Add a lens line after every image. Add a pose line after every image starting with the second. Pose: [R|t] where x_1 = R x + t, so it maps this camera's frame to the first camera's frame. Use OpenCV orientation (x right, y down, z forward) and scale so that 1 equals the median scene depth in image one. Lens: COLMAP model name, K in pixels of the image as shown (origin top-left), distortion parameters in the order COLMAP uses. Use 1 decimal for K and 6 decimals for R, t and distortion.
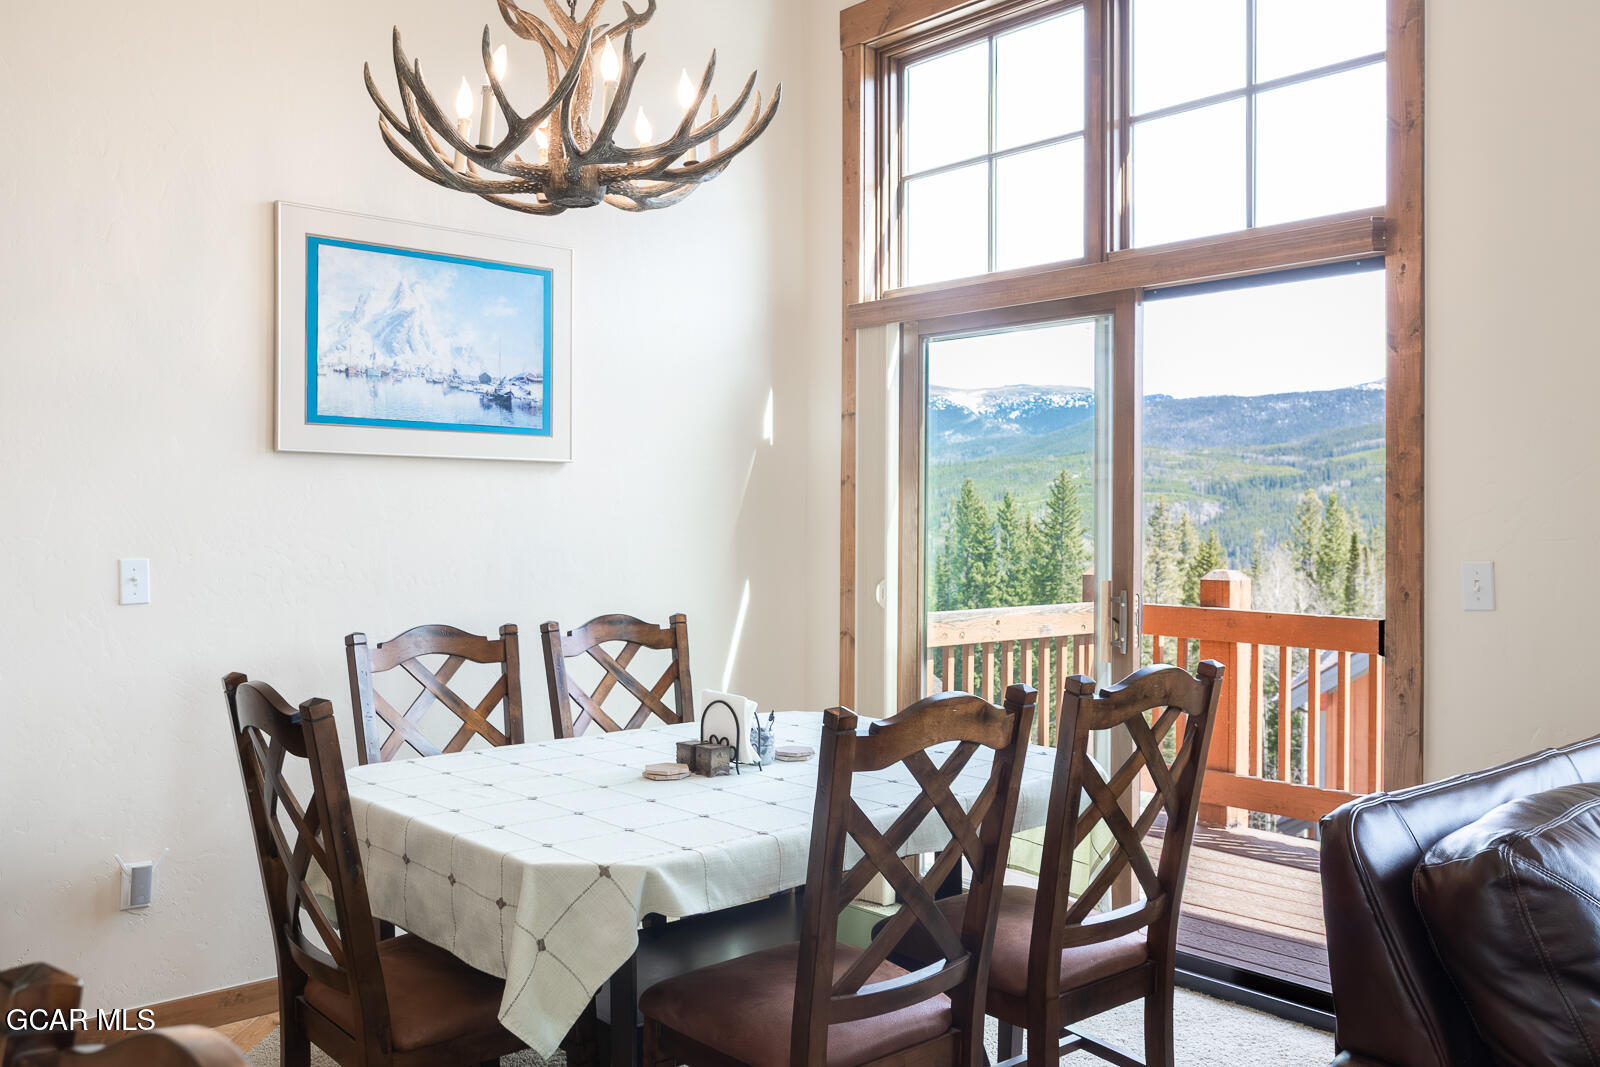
lens RADIAL K [[1302.2, 0, 765.8], [0, 1302.2, 548.3], [0, 0, 1]] dist [-0.038459, 0.001218]
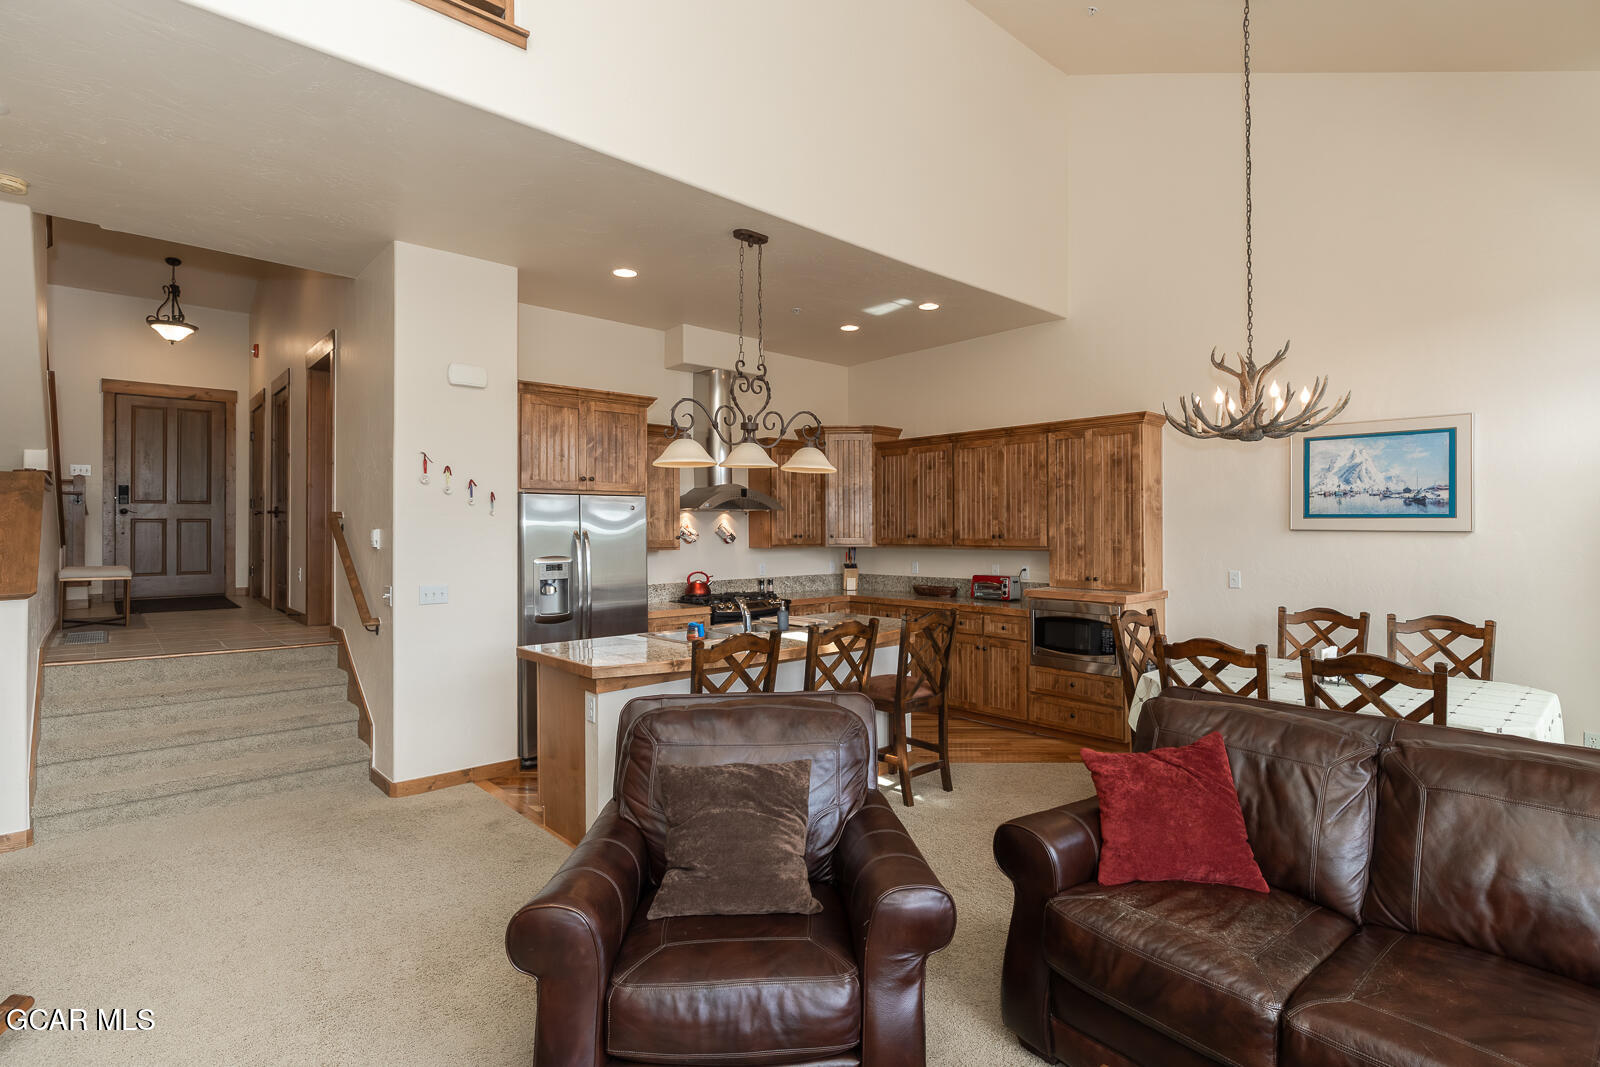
lens RADIAL K [[762.1, 0, 813.2], [0, 762.1, 523.9], [0, 0, 1]] dist [-0.007045, 0.003376]
pose [[0.029078, -0.005609, -0.999561, 0.922239], [-0.019607, 0.999789, -0.006180, -0.054527], [0.999385, 0.019778, 0.028962, 0.058069]]
